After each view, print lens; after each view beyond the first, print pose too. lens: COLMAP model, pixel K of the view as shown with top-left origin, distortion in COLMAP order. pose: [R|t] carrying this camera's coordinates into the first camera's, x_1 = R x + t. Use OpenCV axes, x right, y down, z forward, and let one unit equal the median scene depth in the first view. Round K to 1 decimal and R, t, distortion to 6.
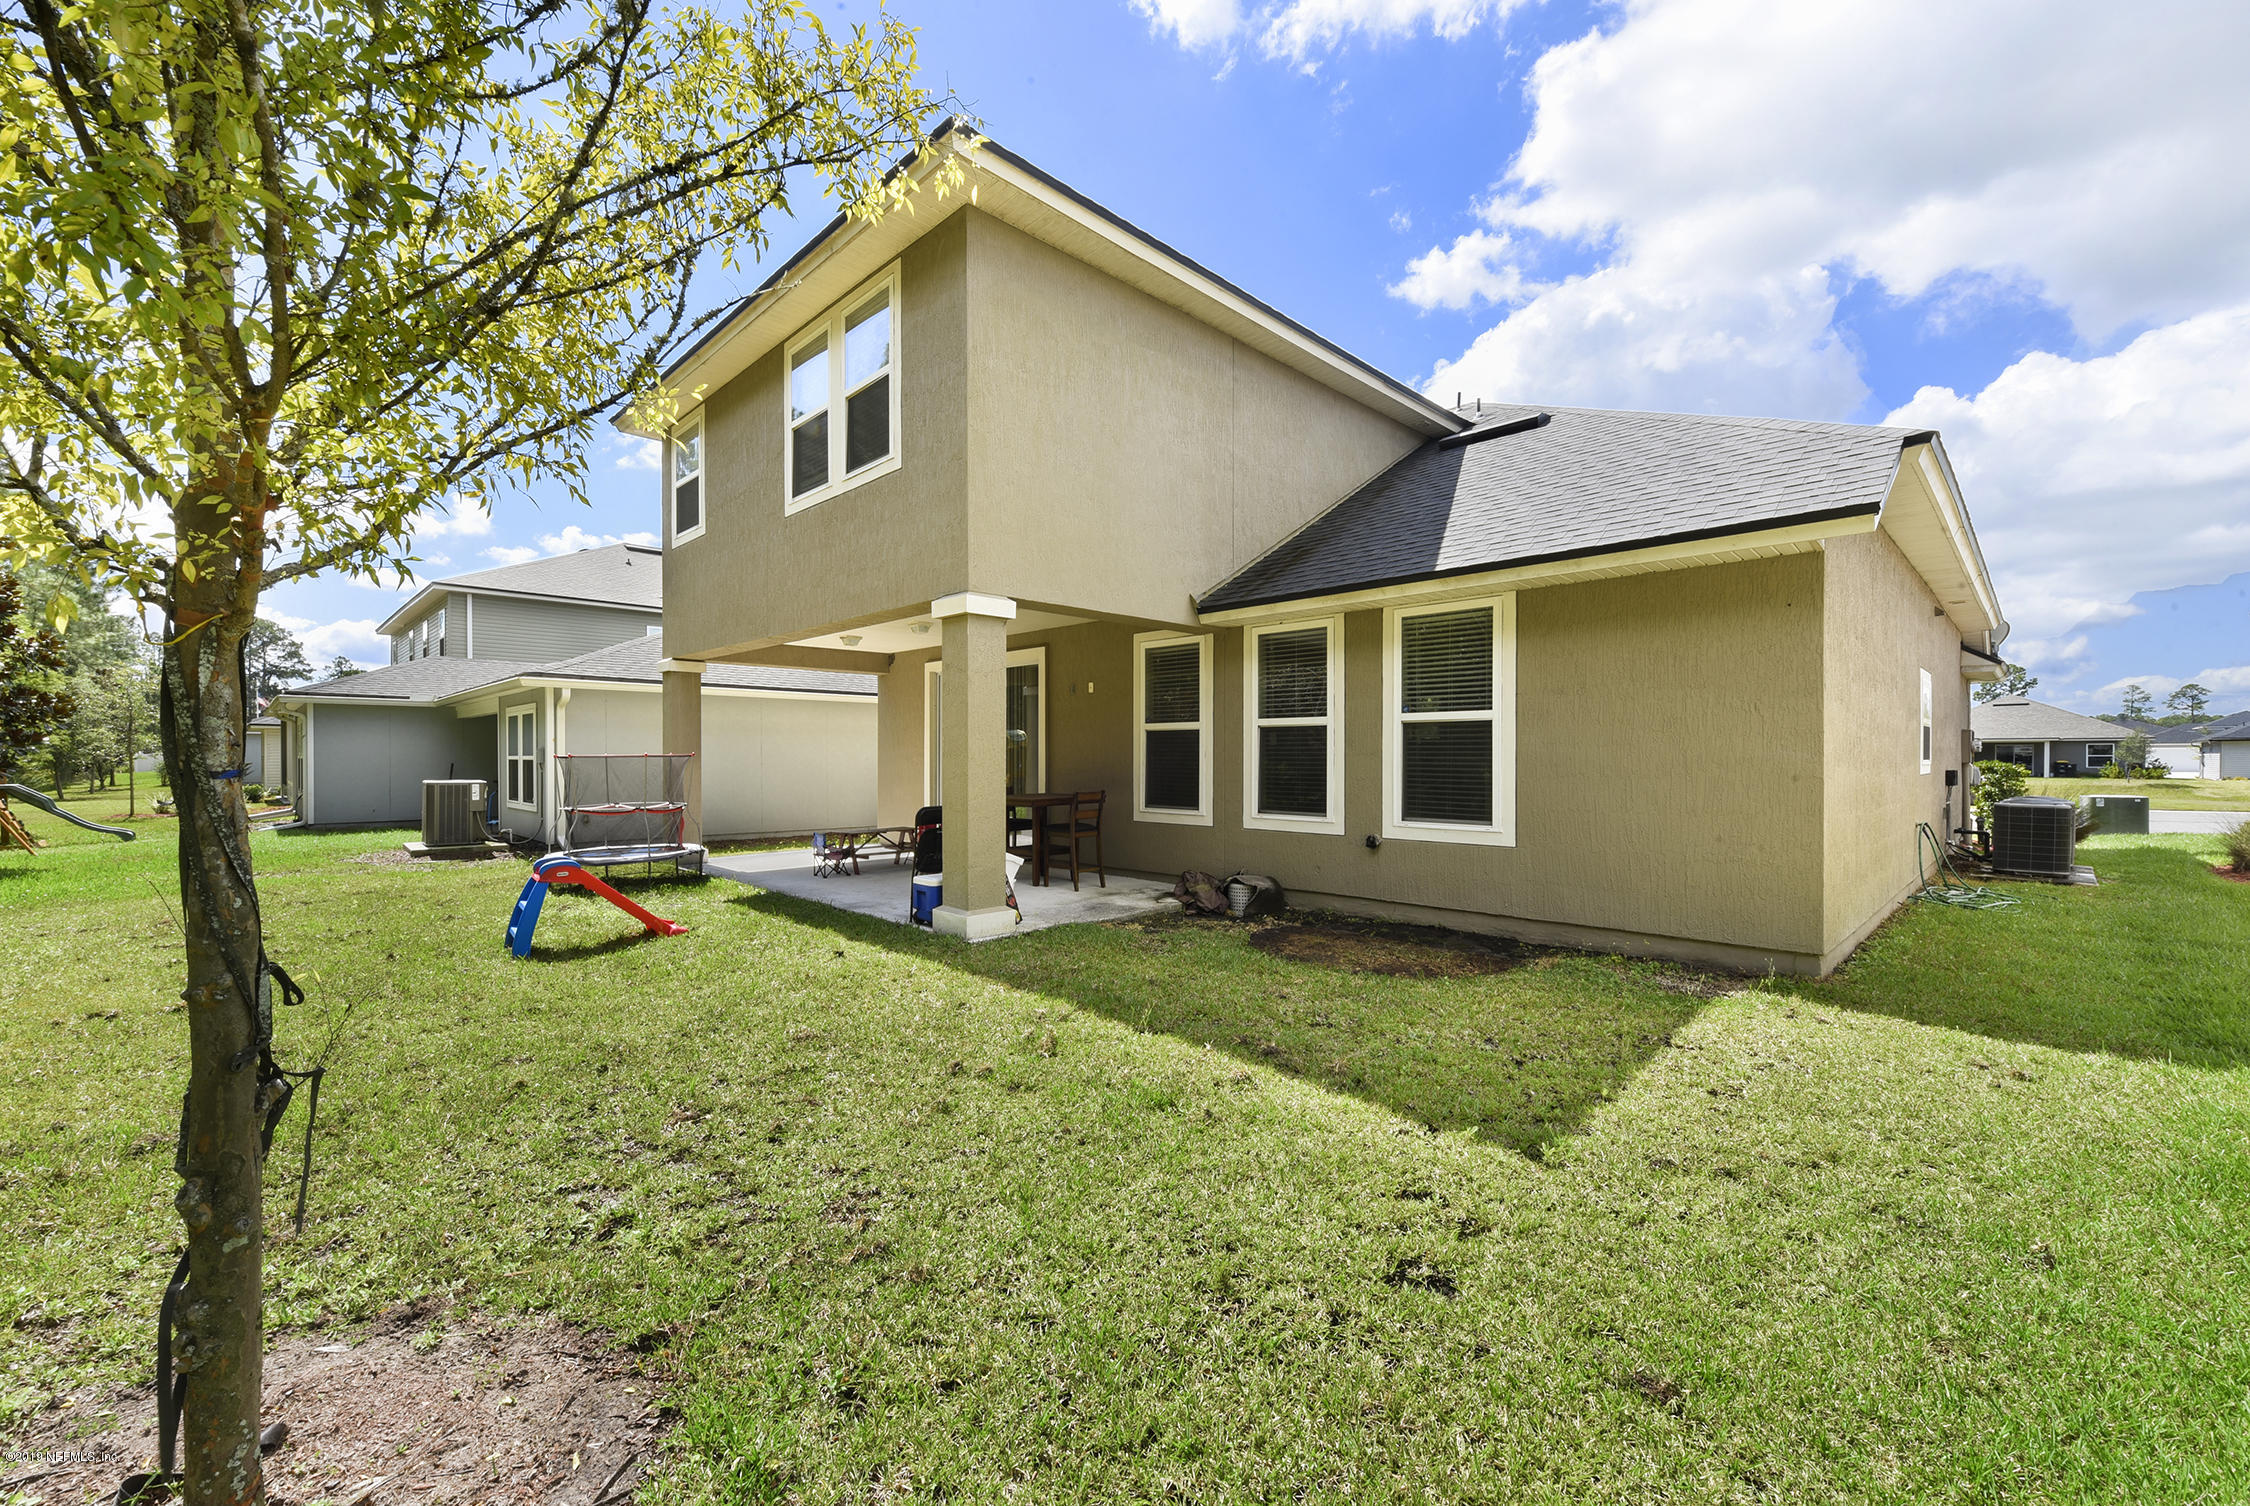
lens RADIAL K [[895.8, 0, 1137.7], [0, 895.8, 758.0], [0, 0, 1]] dist [-0.005586, -0.001448]
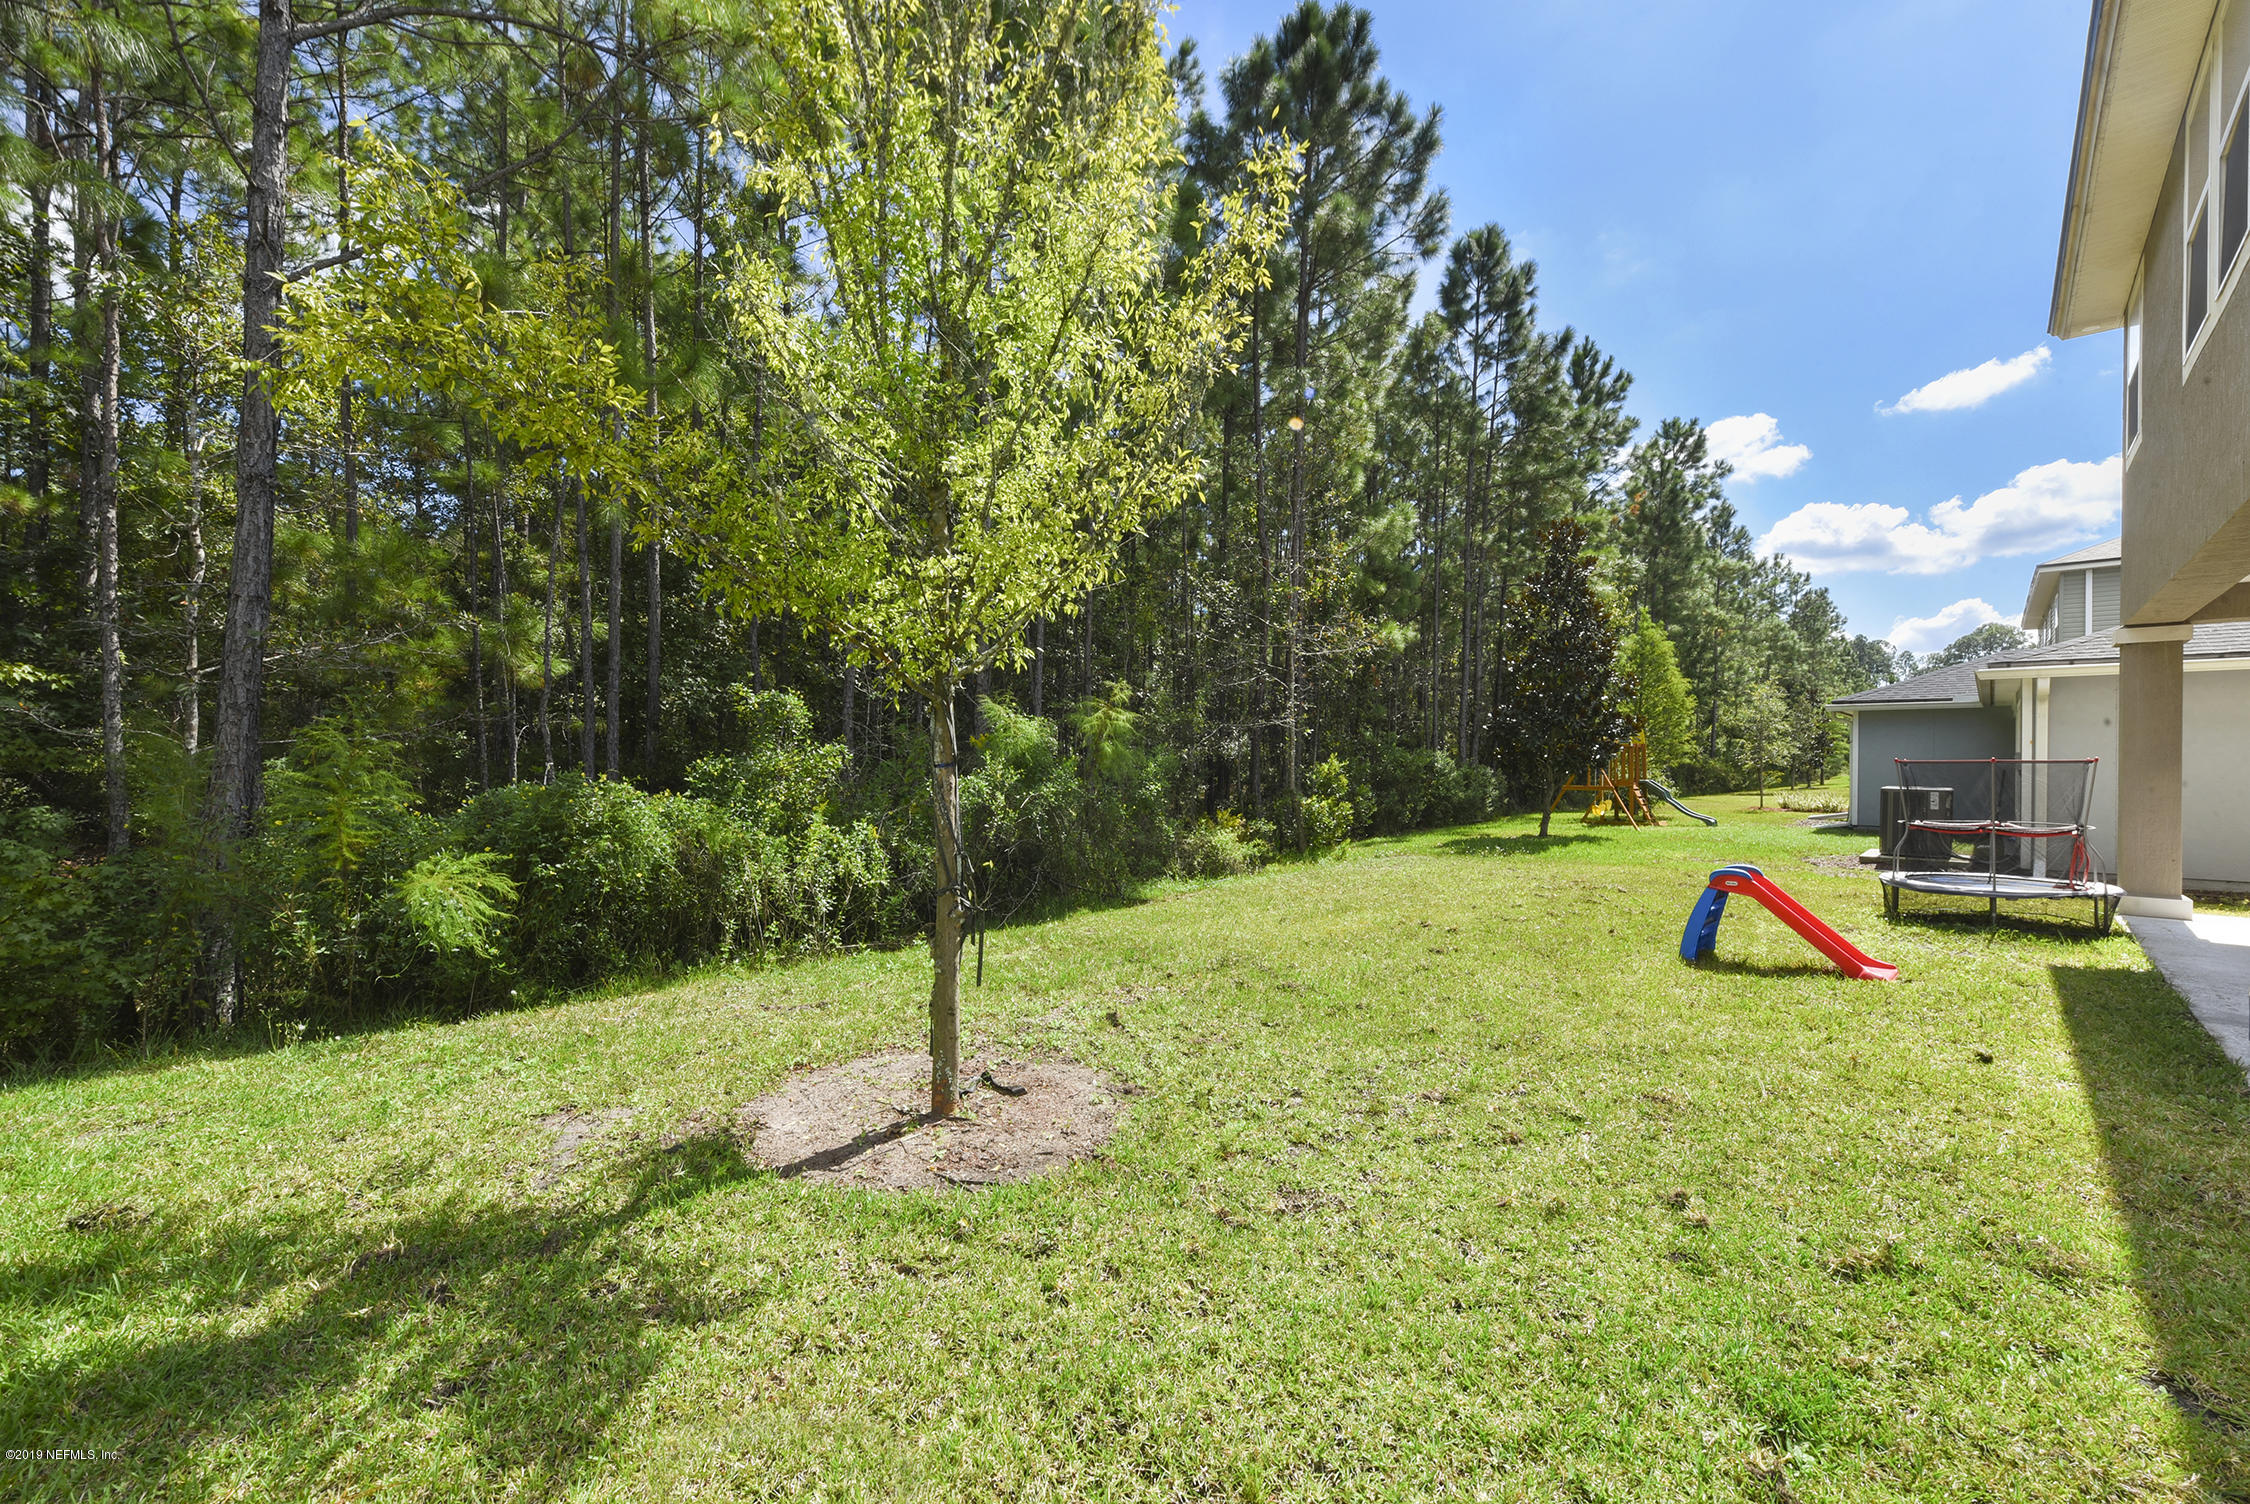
lens RADIAL K [[895.8, 0, 1129.9], [0, 895.8, 756.1], [0, 0, 1]] dist [-0.005586, -0.001448]
pose [[0.026380, 0.000186, -0.999652, 0.282573], [-0.009024, 0.999959, -0.000052, 0.000976], [0.999611, 0.009022, 0.026380, 0.316600]]
